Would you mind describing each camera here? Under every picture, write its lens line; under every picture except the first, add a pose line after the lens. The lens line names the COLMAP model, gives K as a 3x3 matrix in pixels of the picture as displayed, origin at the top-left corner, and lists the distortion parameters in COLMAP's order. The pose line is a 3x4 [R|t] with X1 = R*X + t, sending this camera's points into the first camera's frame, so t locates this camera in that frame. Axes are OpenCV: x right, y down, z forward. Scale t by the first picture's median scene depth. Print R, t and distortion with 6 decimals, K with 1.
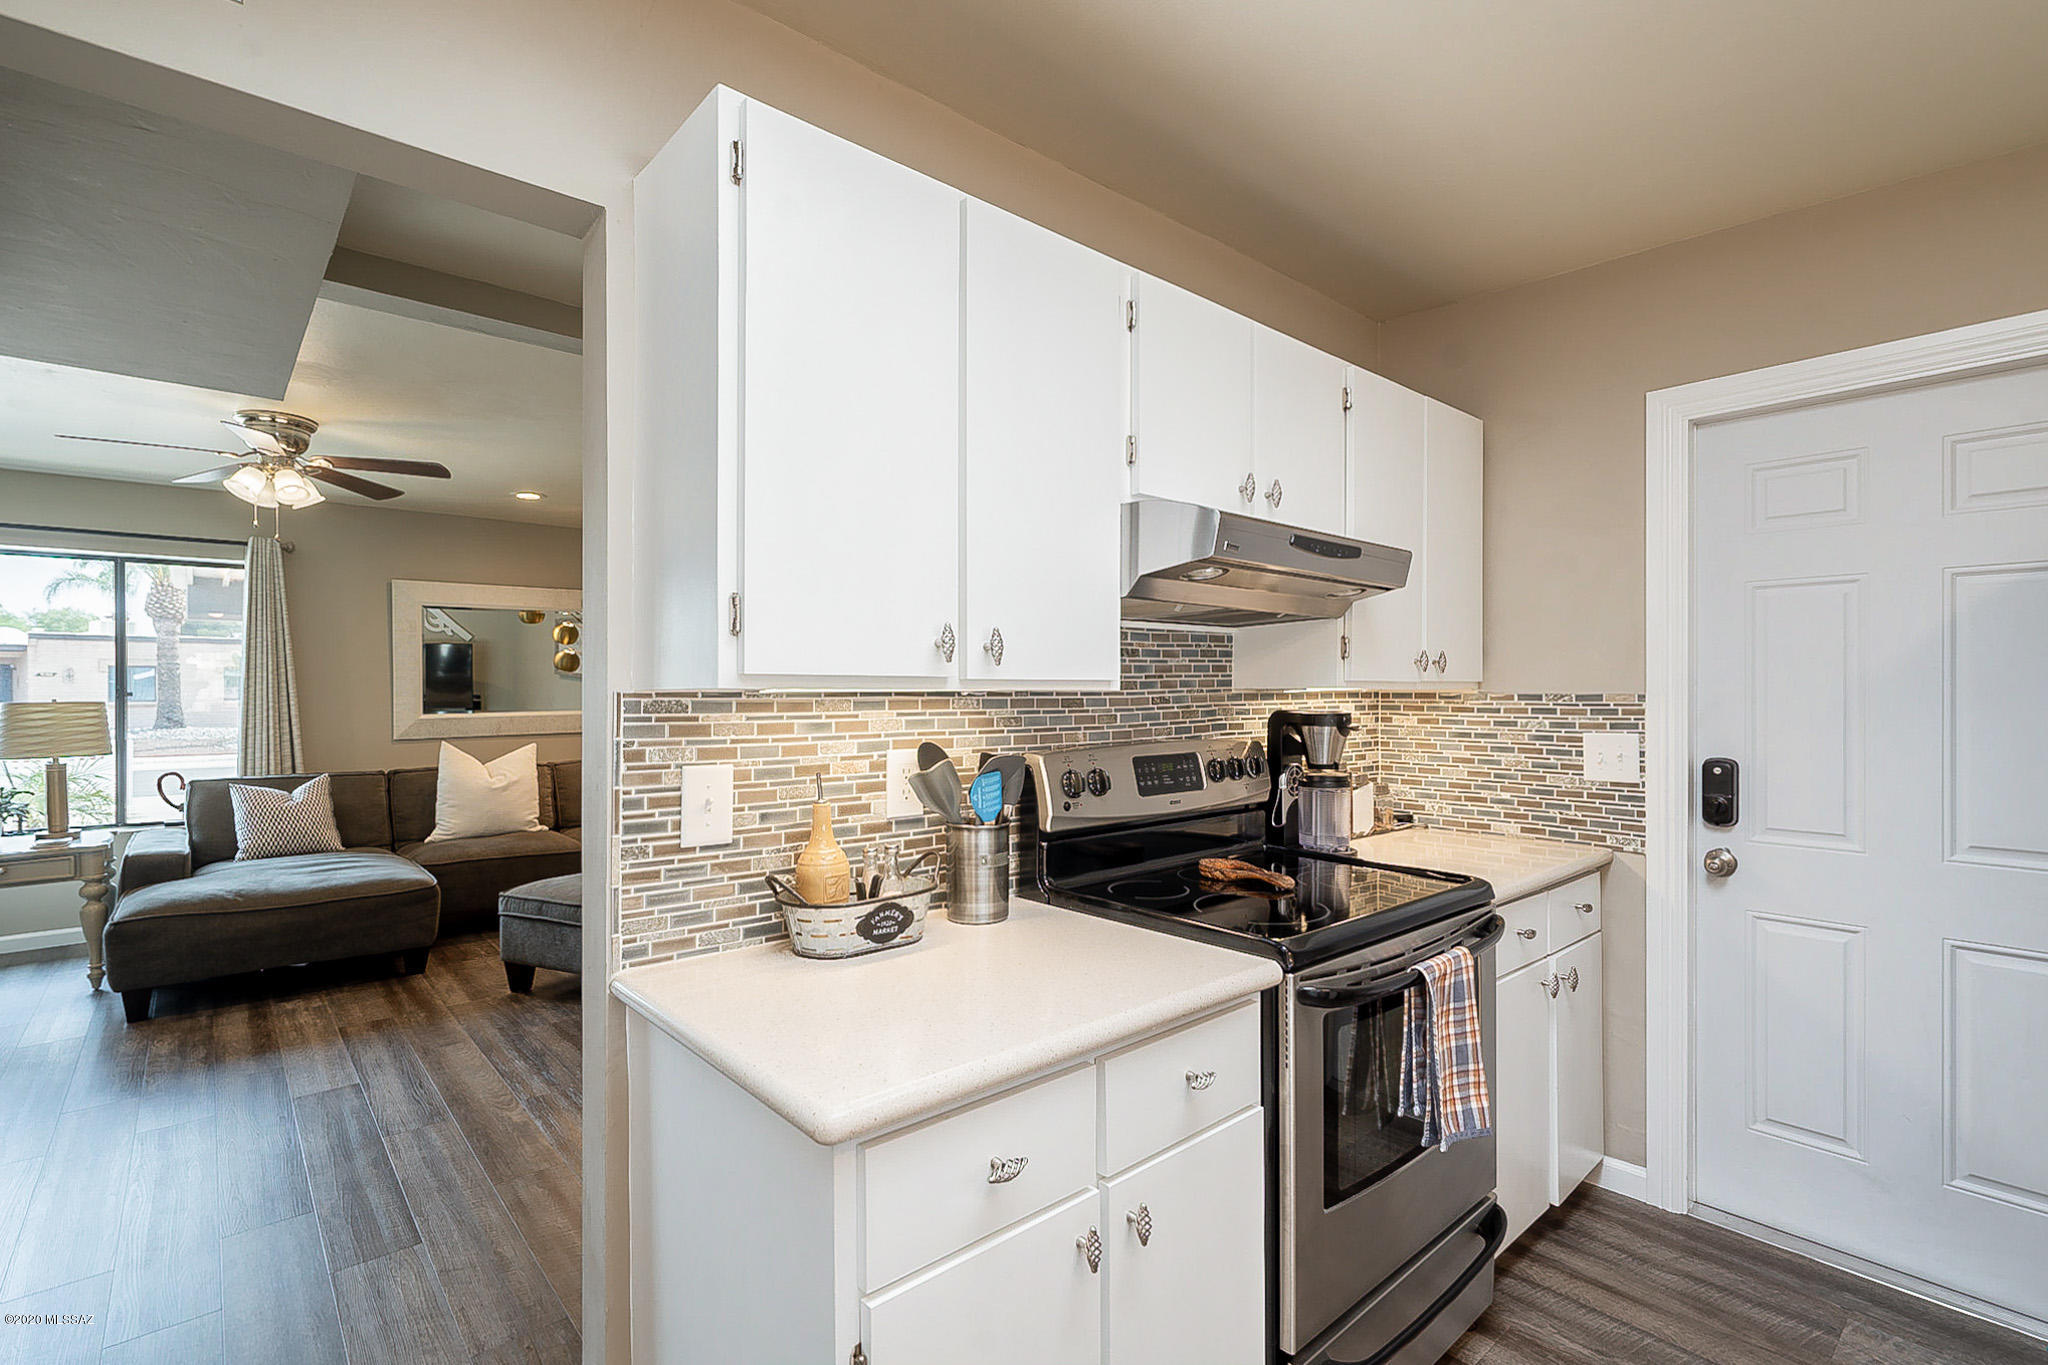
lens RADIAL K [[937.0, 0, 1024.0], [0, 937.0, 682.5], [0, 0, 1]] dist [0.002453, 0.000709]
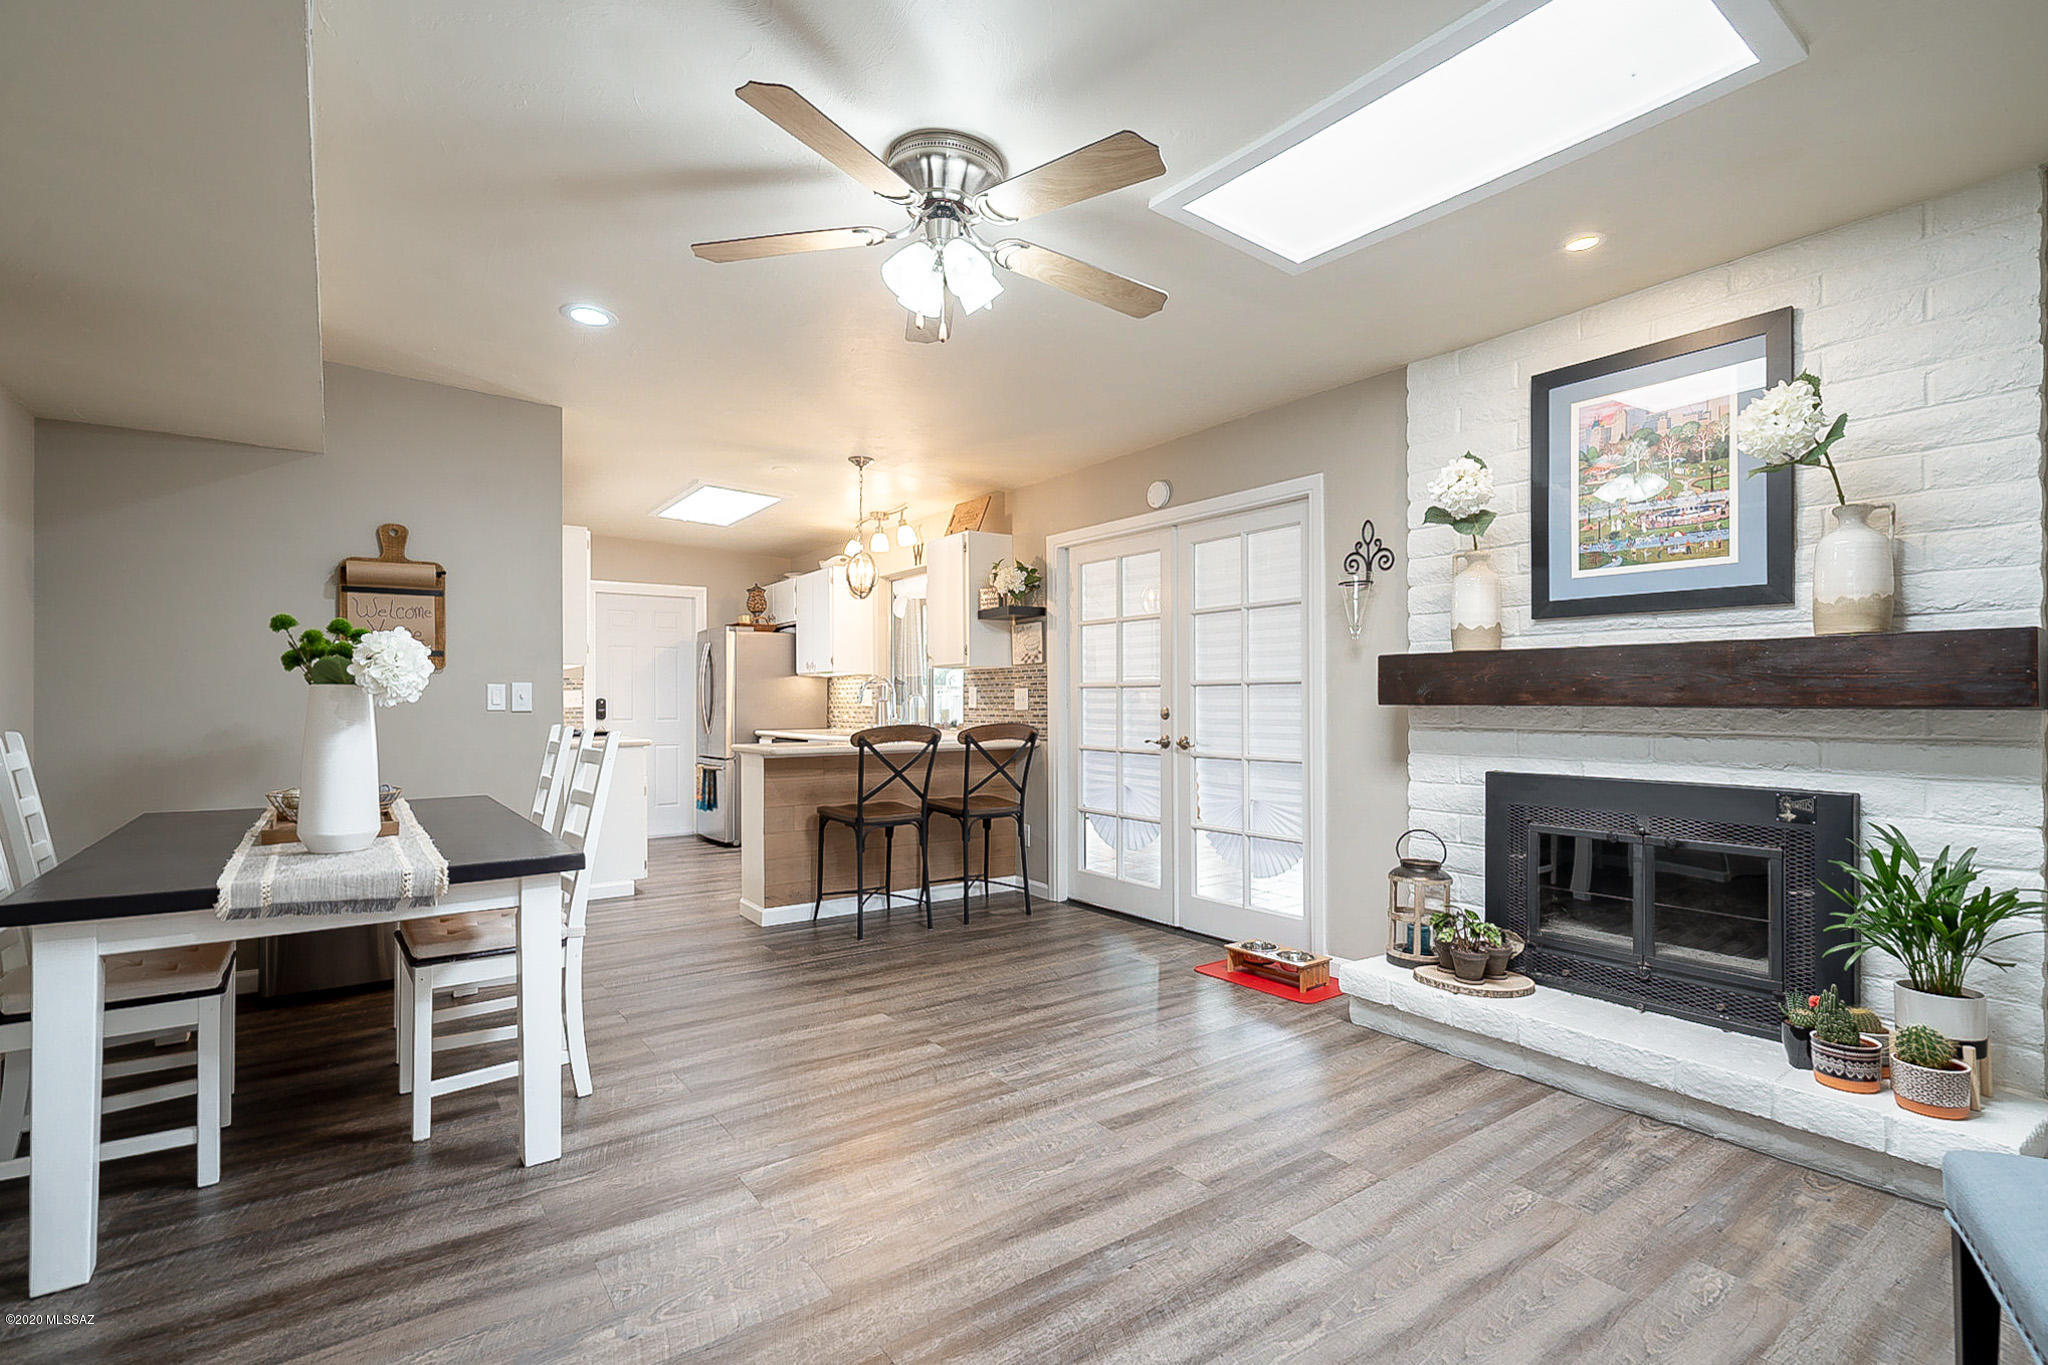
lens RADIAL K [[950.3, 0, 1031.9], [0, 950.3, 693.6], [0, 0, 1]] dist [-0.000915, -0.000084]
pose [[0.086890, 0.012695, 0.996137, -1.451215], [0.000877, 0.999917, -0.012820, 0.065641], [-0.996218, 0.001987, 0.086872, -0.458192]]
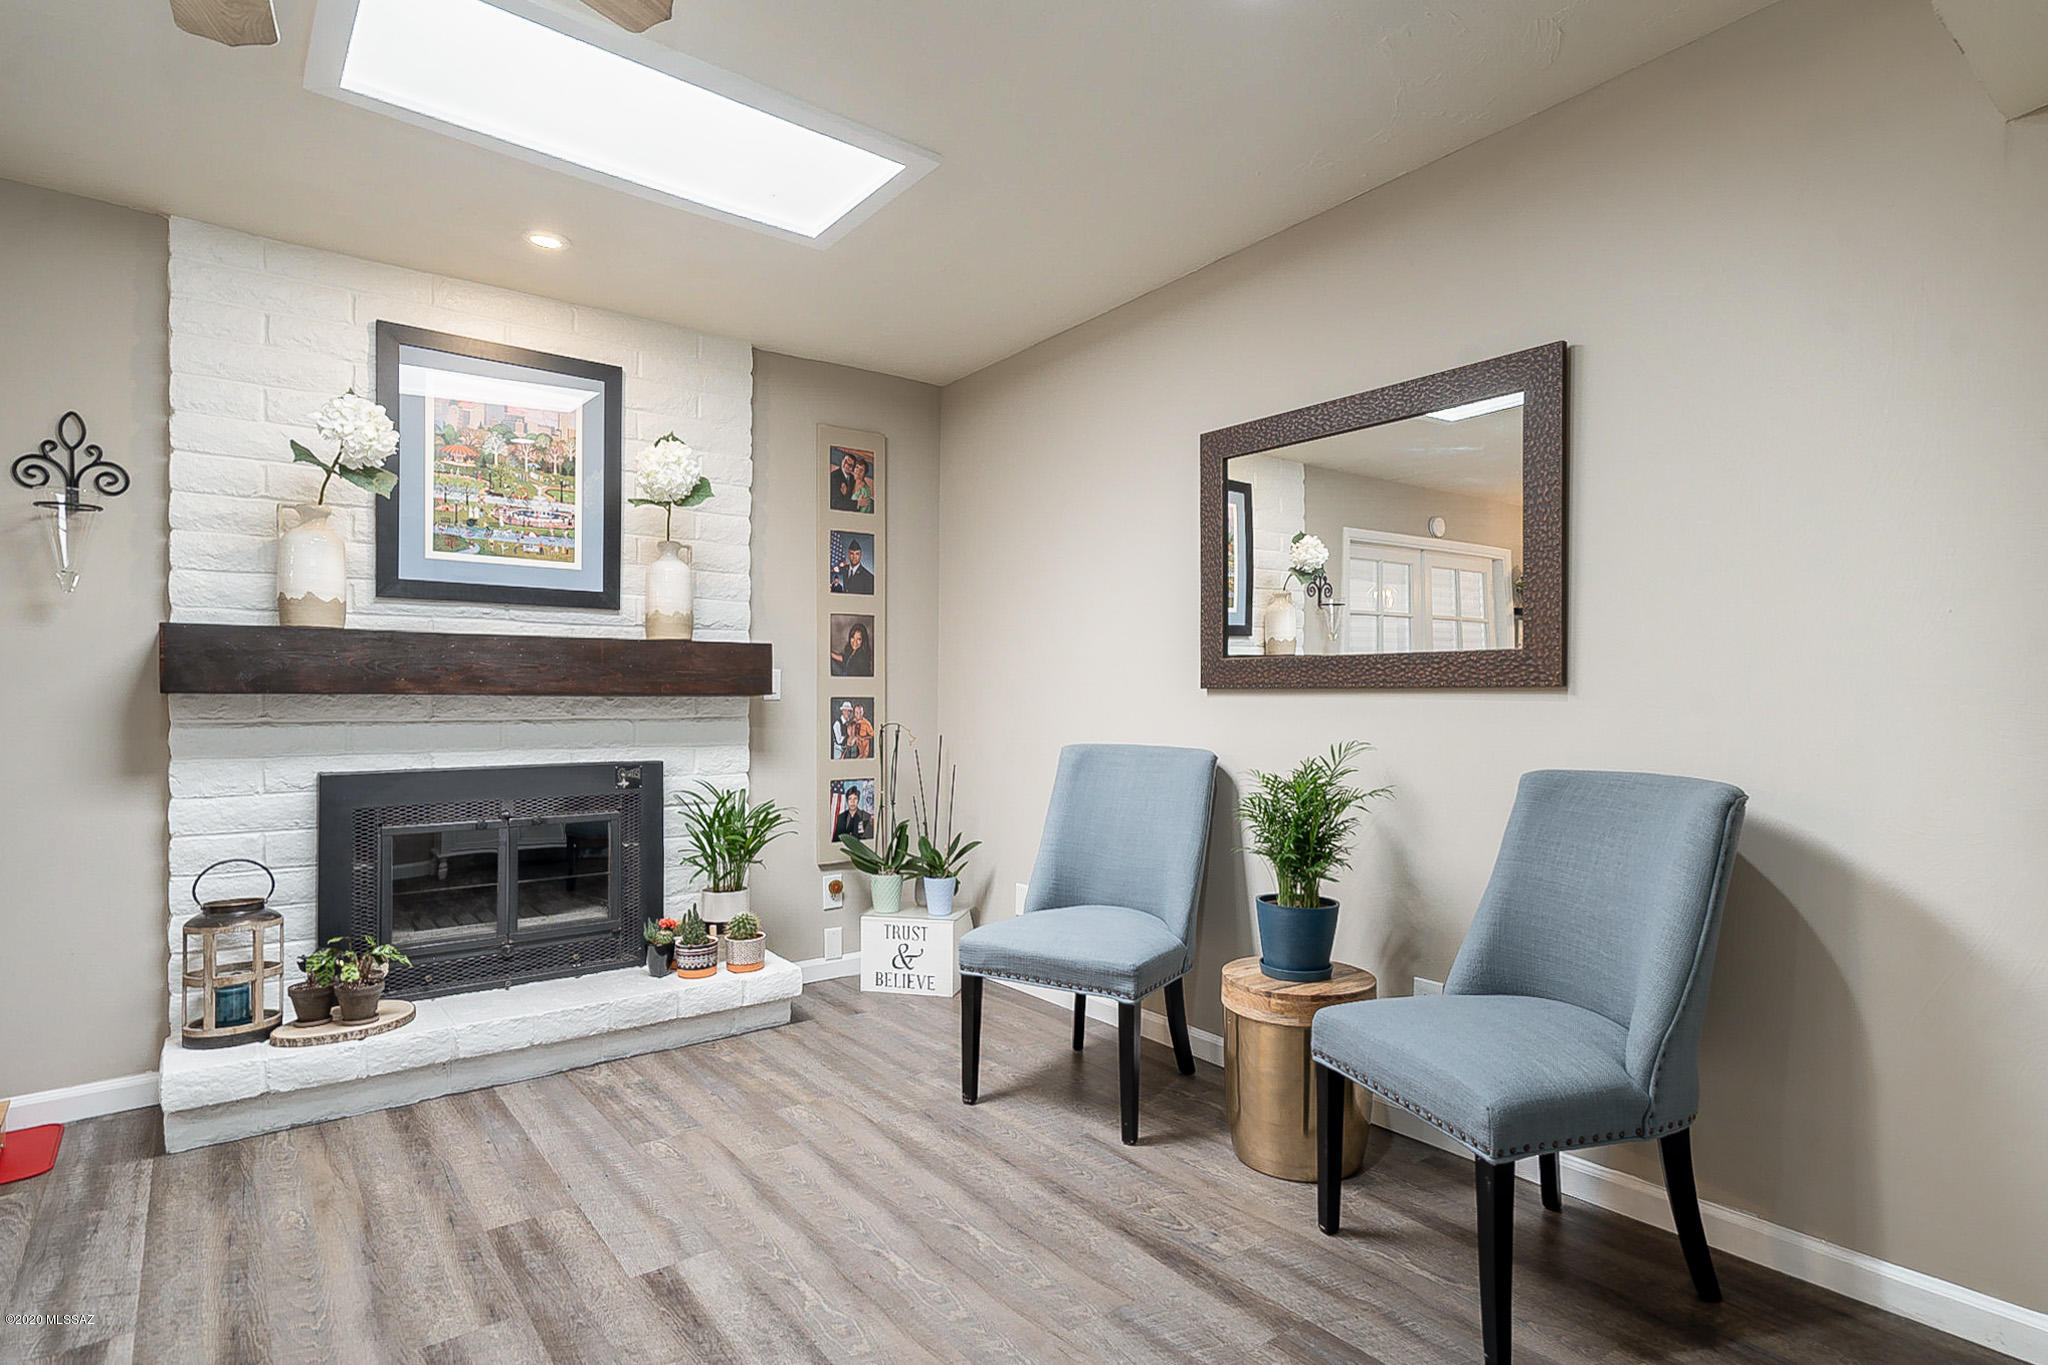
lens RADIAL K [[1052.7, 0, 1025.7], [0, 1052.7, 701.7], [0, 0, 1]] dist [0.001176, 0.000976]
pose [[-0.998949, 0.003994, 0.045661, -1.128226], [0.004219, 0.999979, 0.004827, 0.069988], [-0.045641, 0.005015, -0.998945, -0.037717]]
